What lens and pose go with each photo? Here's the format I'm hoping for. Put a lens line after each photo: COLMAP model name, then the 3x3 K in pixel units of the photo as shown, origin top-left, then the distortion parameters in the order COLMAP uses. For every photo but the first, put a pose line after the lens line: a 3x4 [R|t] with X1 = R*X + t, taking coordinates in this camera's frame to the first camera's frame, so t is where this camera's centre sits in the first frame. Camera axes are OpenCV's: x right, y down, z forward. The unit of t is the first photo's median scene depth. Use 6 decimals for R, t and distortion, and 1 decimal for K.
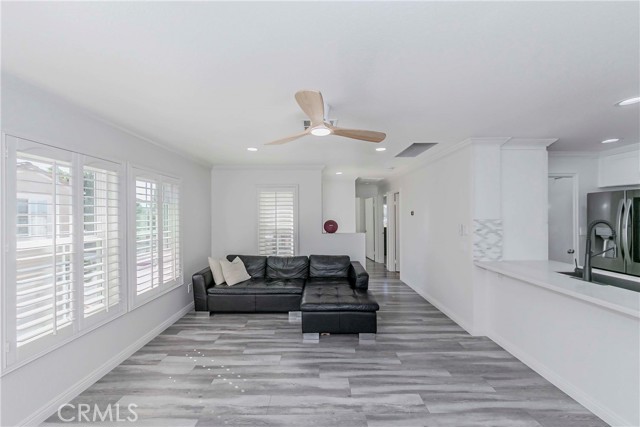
lens RADIAL K [[227.3, 0, 319.5], [0, 227.3, 218.3], [0, 0, 1]] dist [0.000212, -0.000449]
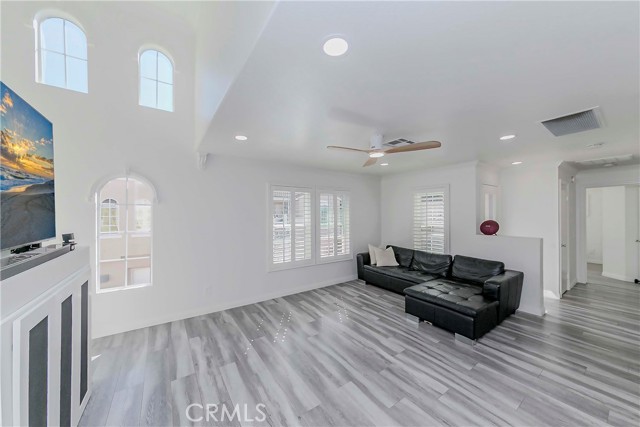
lens RADIAL K [[227.3, 0, 325.3], [0, 227.3, 214.8], [0, 0, 1]] dist [0.000212, -0.000449]
pose [[0.584524, 0.007705, -0.811340, 0.624302], [-0.010796, 0.999940, 0.001717, -0.007539], [0.811305, 0.007756, 0.584572, -0.044694]]
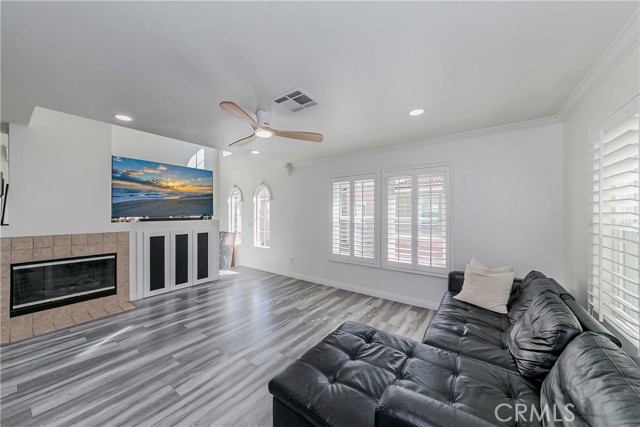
lens RADIAL K [[227.3, 0, 311.2], [0, 227.3, 213.6], [0, 0, 1]] dist [0.000212, -0.000449]
pose [[-0.591844, 0.007769, -0.806015, 0.565057], [-0.007266, 0.999861, 0.014973, 0.022598], [0.806020, 0.014719, -0.591705, 1.287737]]
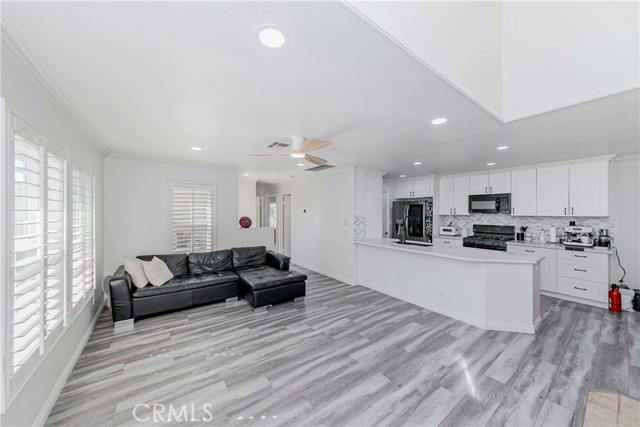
lens RADIAL K [[227.3, 0, 309.3], [0, 227.3, 212.4], [0, 0, 1]] dist [0.000212, -0.000449]
pose [[0.816804, 0.006035, 0.576883, -0.517029], [-0.001215, 0.999961, -0.008741, -0.001929], [-0.576914, 0.006439, 0.816780, -0.160161]]
